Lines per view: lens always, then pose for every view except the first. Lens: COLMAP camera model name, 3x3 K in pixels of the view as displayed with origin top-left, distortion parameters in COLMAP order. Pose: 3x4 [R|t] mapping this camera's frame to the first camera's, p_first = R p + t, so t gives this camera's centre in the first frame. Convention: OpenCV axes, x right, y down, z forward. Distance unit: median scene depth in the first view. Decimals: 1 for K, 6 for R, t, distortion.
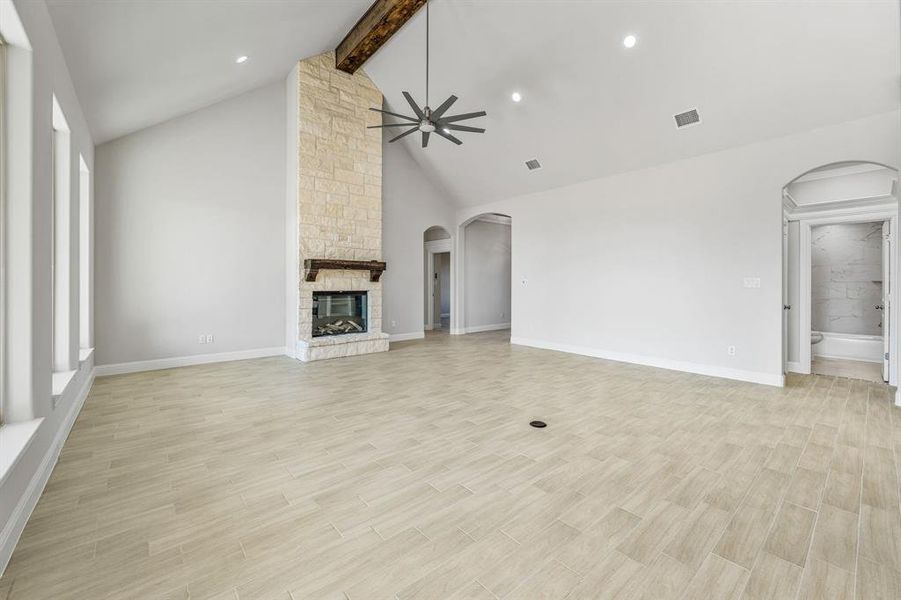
lens RADIAL K [[360.1, 0, 451.4], [0, 360.1, 290.3], [0, 0, 1]] dist [0.005216, 0.000401]
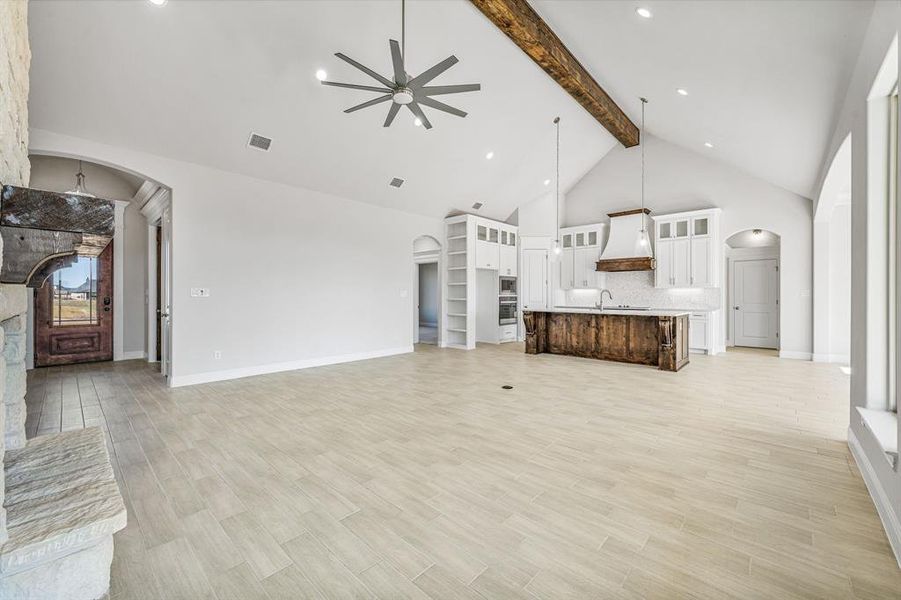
lens RADIAL K [[360.1, 0, 450.4], [0, 360.1, 294.3], [0, 0, 1]] dist [0.005216, 0.000401]
pose [[-0.111204, 0.001862, 0.993796, -0.633235], [0.015843, 0.999874, -0.000100, -0.011704], [-0.993671, 0.015734, -0.111219, 0.716943]]
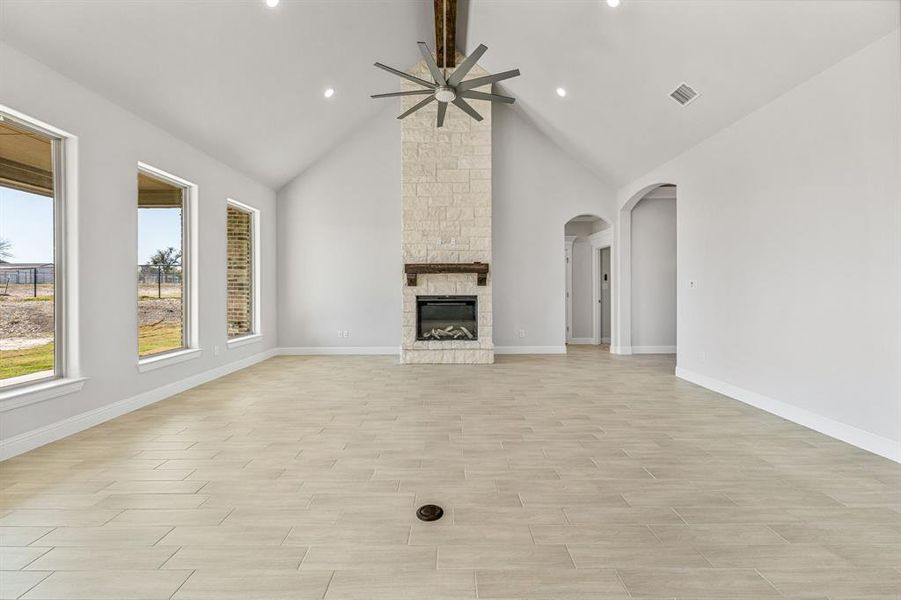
lens RADIAL K [[360.1, 0, 449.3], [0, 360.1, 293.7], [0, 0, 1]] dist [0.005216, 0.000401]
pose [[0.761999, 0.004599, -0.647562, 0.341054], [-0.006296, 0.999980, -0.000307, -0.002827], [0.647547, 0.004310, 0.762013, 0.279011]]
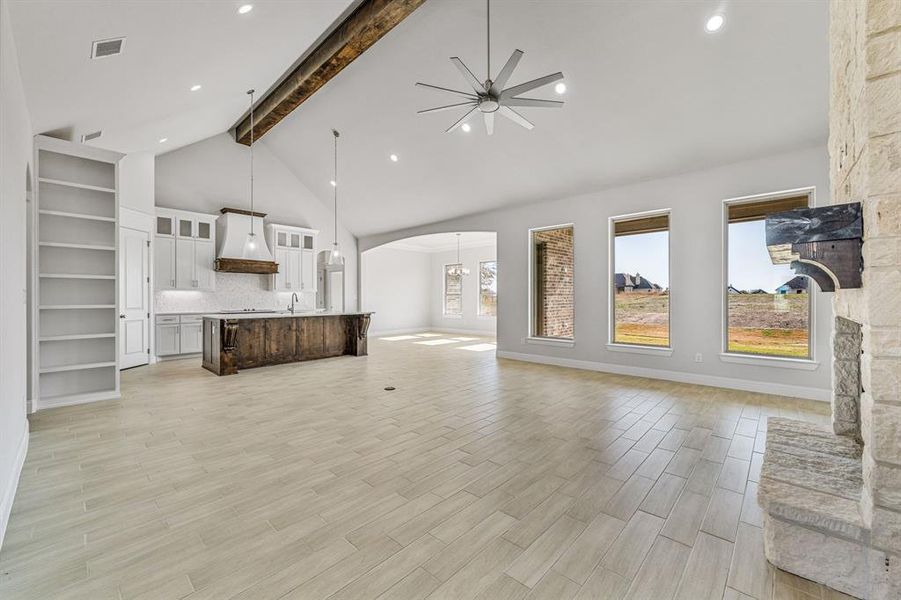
lens RADIAL K [[360.1, 0, 451.1], [0, 360.1, 296.7], [0, 0, 1]] dist [0.005216, 0.000401]
pose [[-0.993172, 0.001634, -0.116649, 0.082057], [-0.000188, 0.999878, 0.015607, -0.023849], [0.116660, 0.015522, -0.993051, 1.310123]]
